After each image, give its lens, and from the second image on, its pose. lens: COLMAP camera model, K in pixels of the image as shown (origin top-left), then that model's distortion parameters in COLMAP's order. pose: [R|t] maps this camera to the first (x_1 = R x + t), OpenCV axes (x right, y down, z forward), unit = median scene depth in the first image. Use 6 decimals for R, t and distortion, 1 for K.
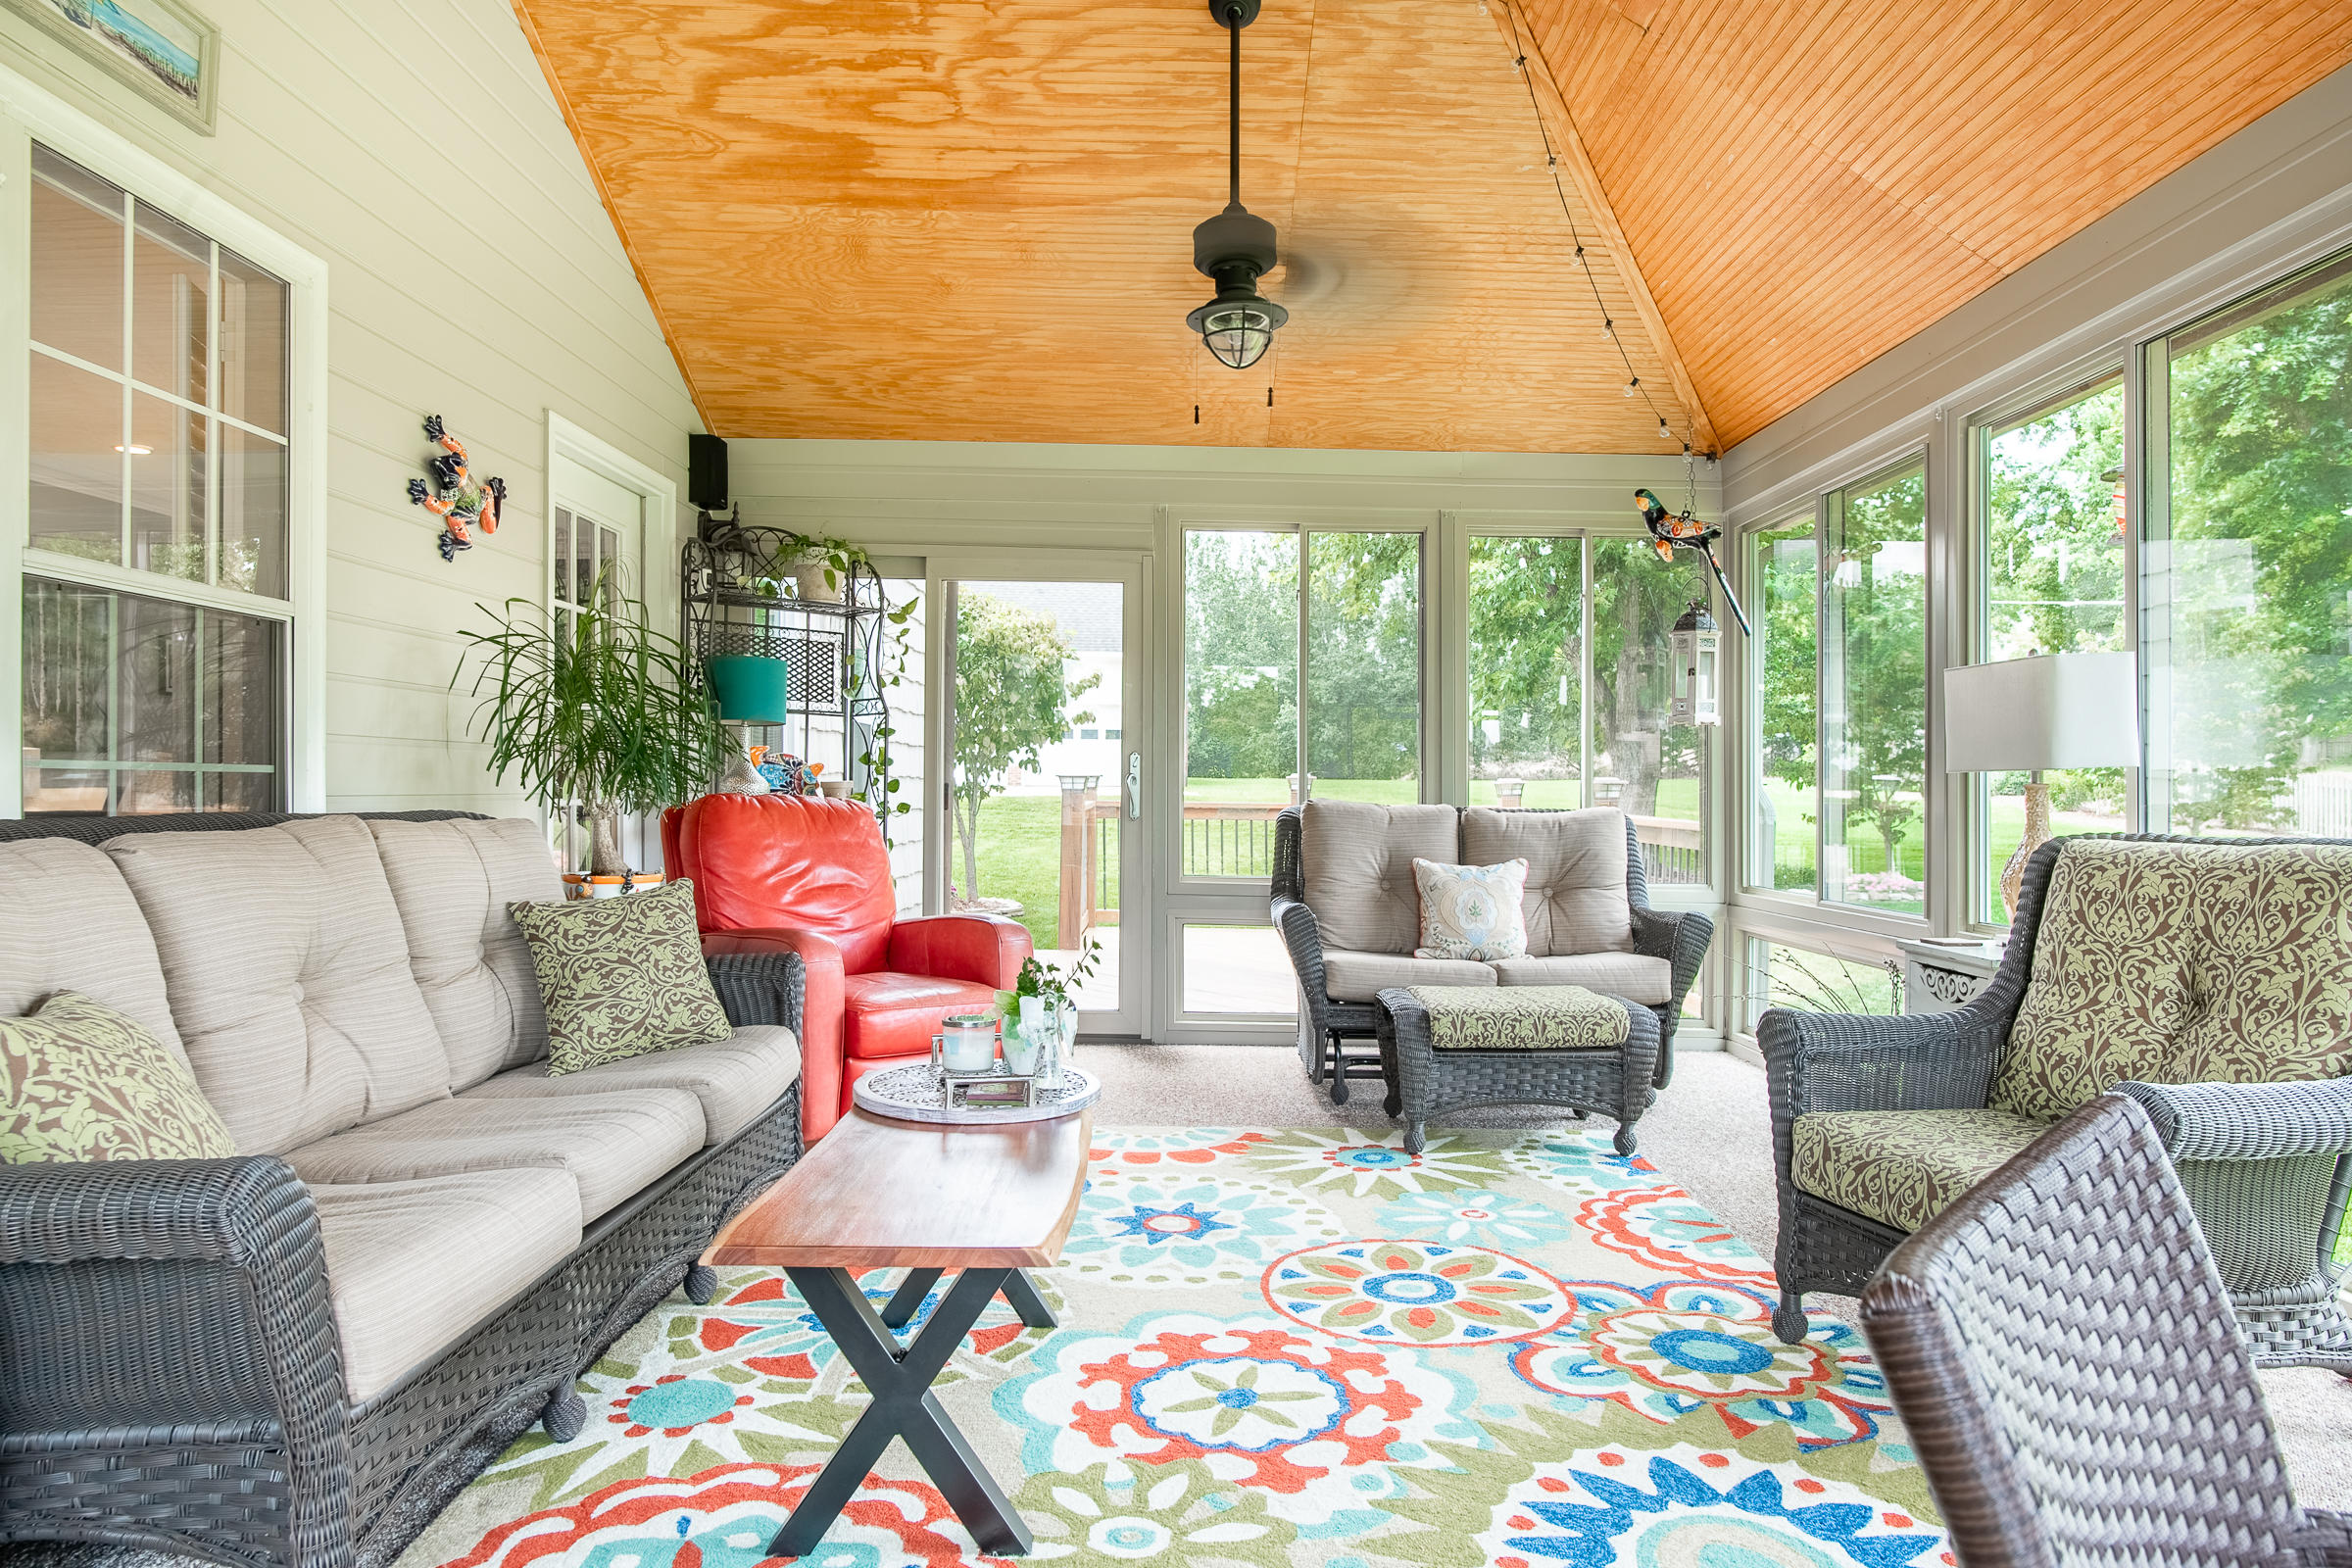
lens RADIAL K [[1353.0, 0, 1188.1], [0, 1353.0, 783.3], [0, 0, 1]] dist [-0.033820, 0.012725]
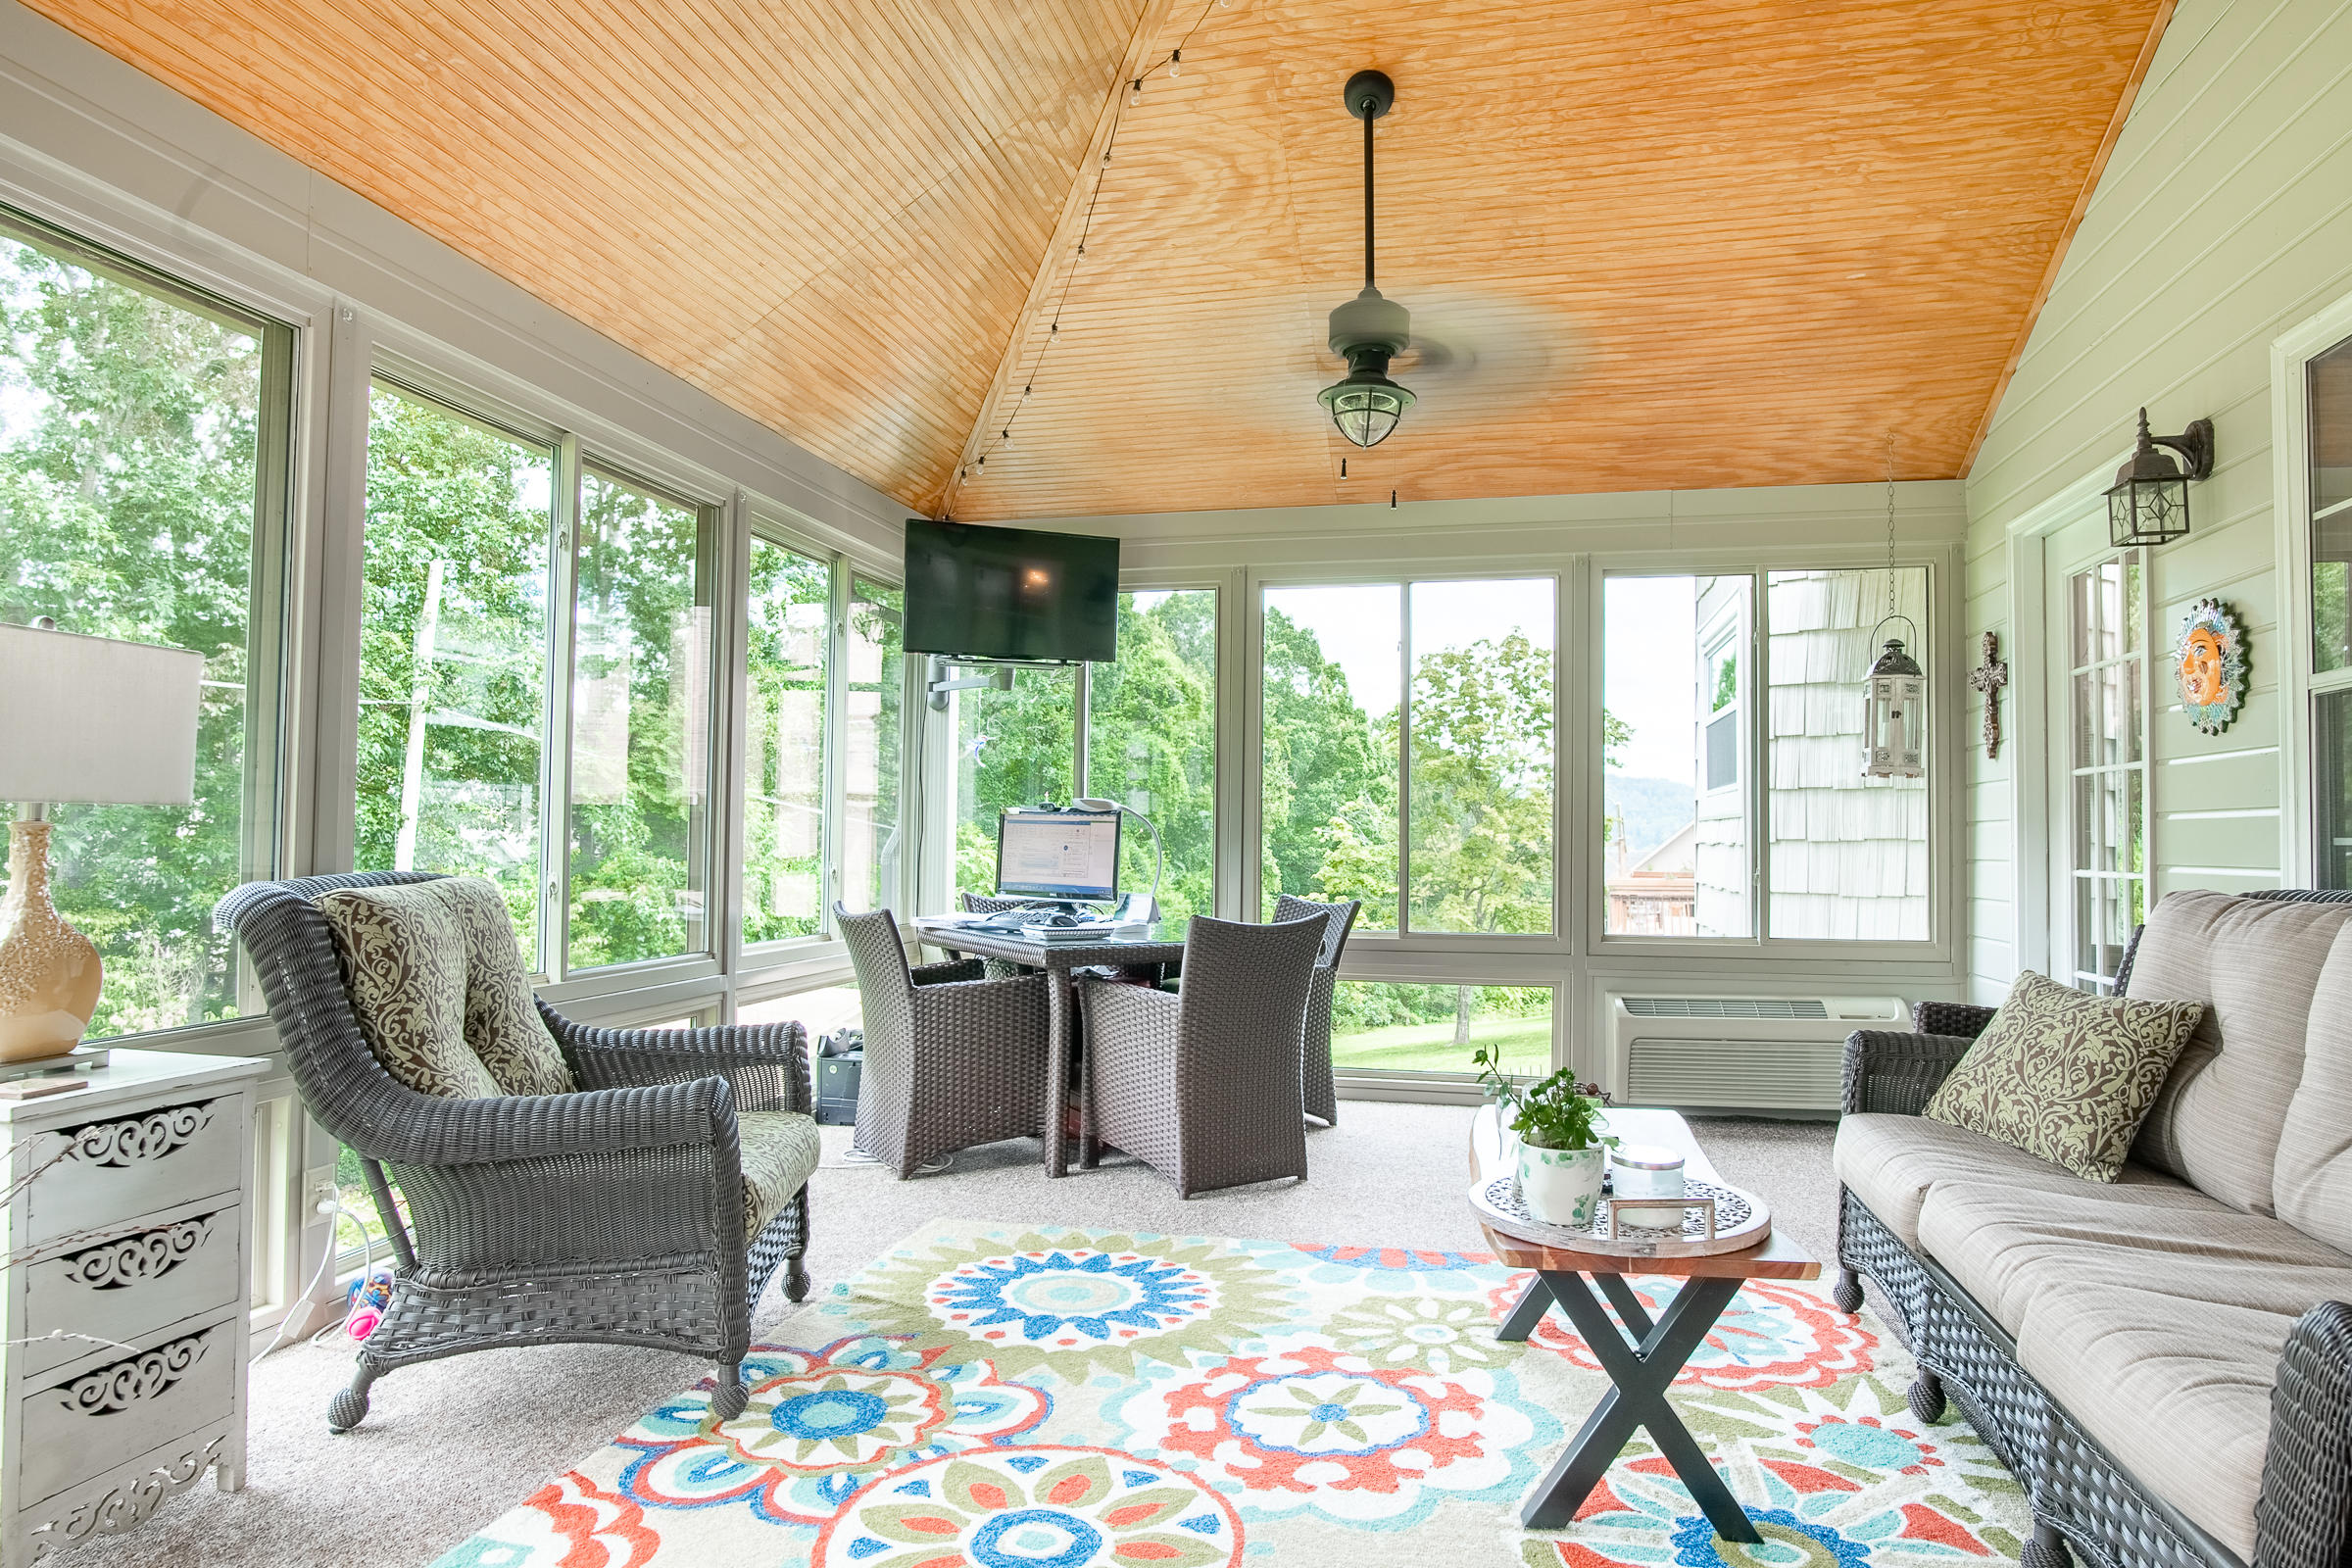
lens RADIAL K [[1353.0, 0, 1177.2], [0, 1353.0, 792.0], [0, 0, 1]] dist [-0.033820, 0.012725]
pose [[-0.974211, -0.007963, 0.225498, -0.081800], [-0.016266, 0.999255, -0.034985, -0.000922], [-0.225051, -0.037750, -0.973615, 2.059459]]
